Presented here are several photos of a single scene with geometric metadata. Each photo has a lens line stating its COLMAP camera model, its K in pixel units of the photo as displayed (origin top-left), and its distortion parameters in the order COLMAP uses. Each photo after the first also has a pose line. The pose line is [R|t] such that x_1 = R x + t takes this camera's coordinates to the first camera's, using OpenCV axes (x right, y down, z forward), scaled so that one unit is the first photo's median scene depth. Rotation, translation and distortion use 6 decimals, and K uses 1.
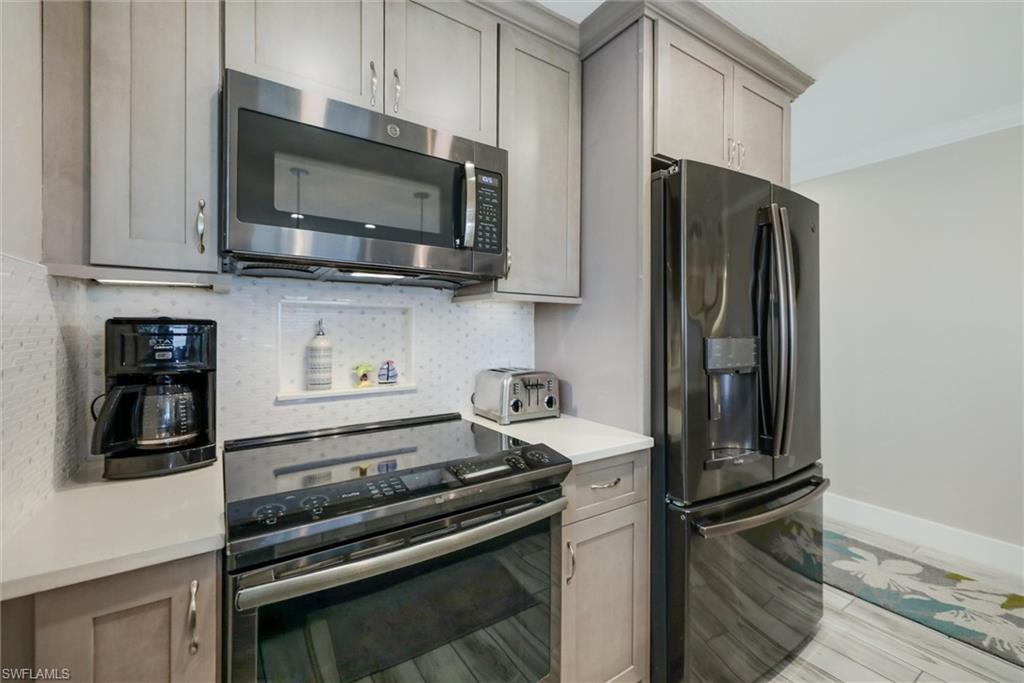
lens RADIAL K [[437.0, 0, 516.7], [0, 437.0, 331.9], [0, 0, 1]] dist [0.000924, 0.000080]
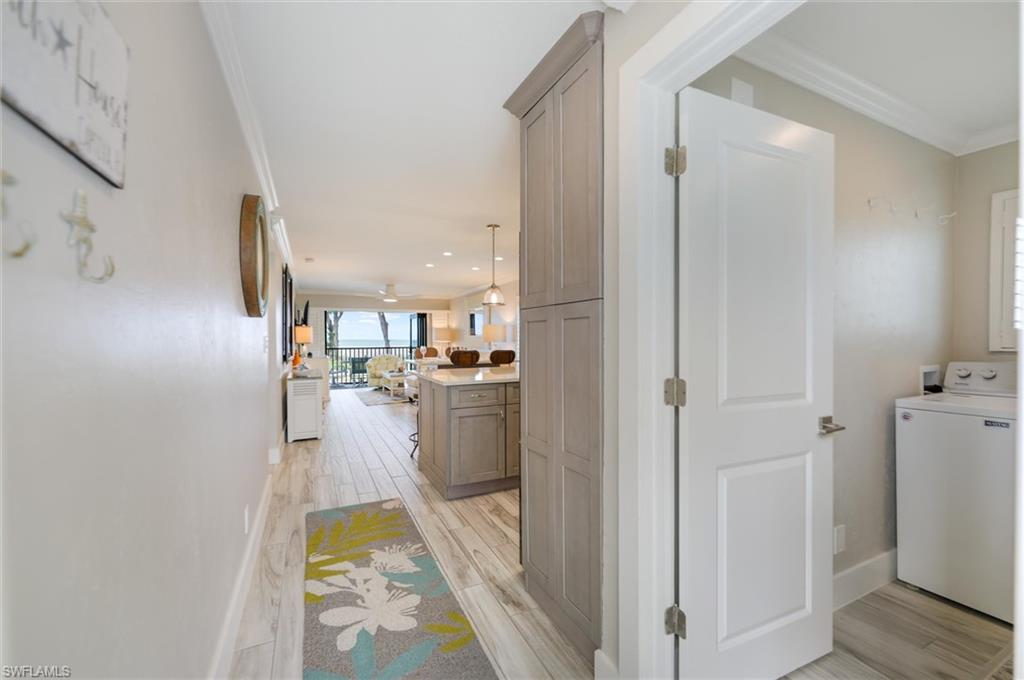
lens RADIAL K [[427.9, 0, 516.8], [0, 427.9, 341.7], [0, 0, 1]] dist [-0.002313, -0.000237]
pose [[-0.990805, 0.005434, 0.135191, 0.498266], [0.007524, 0.999860, 0.014951, -0.000318], [-0.135091, 0.015831, -0.990707, 2.028076]]
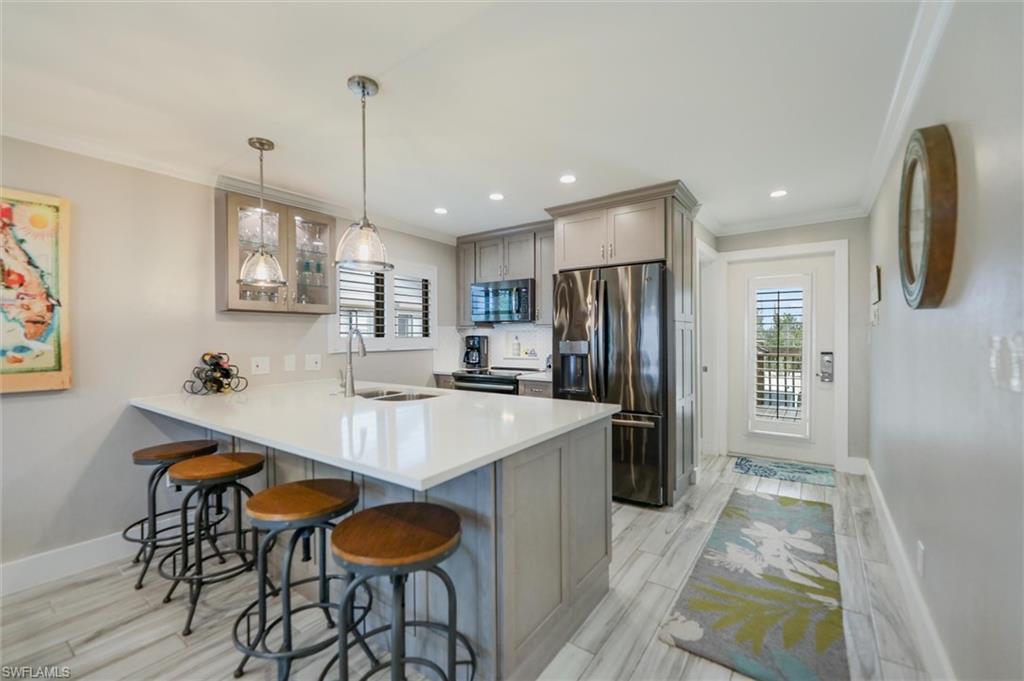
lens RADIAL K [[427.9, 0, 516.8], [0, 427.9, 342.2], [0, 0, 1]] dist [-0.002313, -0.000237]
pose [[0.368779, 0.007444, -0.929487, 1.880634], [-0.002756, 0.999972, 0.006915, 0.002017], [0.929513, 0.000012, 0.368790, -0.124594]]
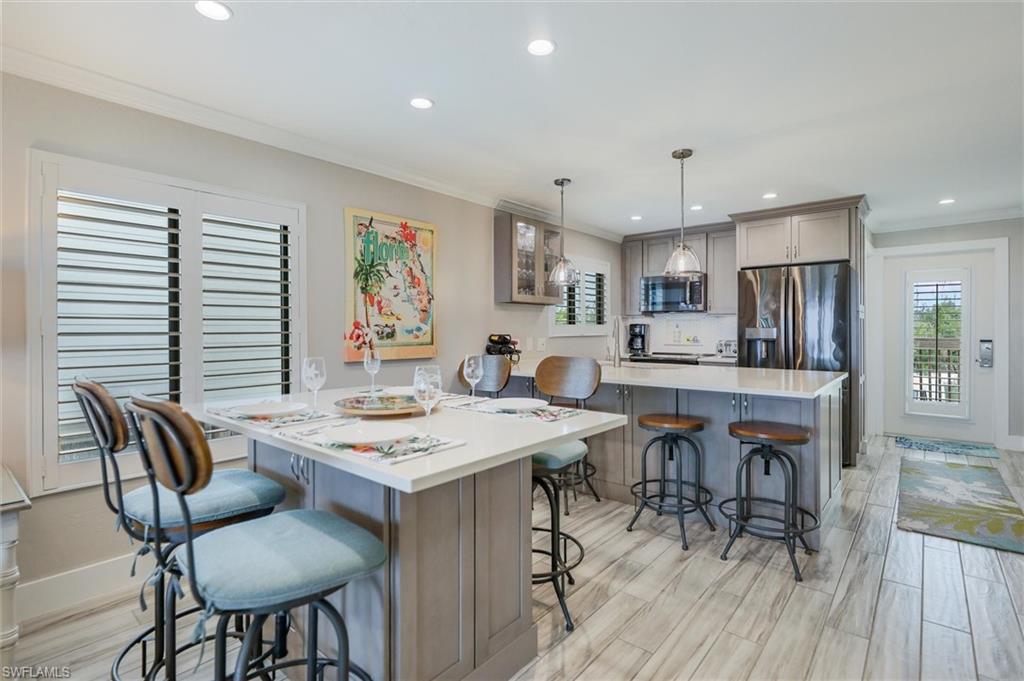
lens RADIAL K [[494.0, 0, 514.0], [0, 494.0, 330.1], [0, 0, 1]] dist [0.001644, 0.000371]
pose [[0.291864, -0.000392, -0.956460, 2.273401], [-0.008523, 0.999959, -0.003010, 0.036320], [0.956422, 0.009031, 0.291849, -1.087990]]
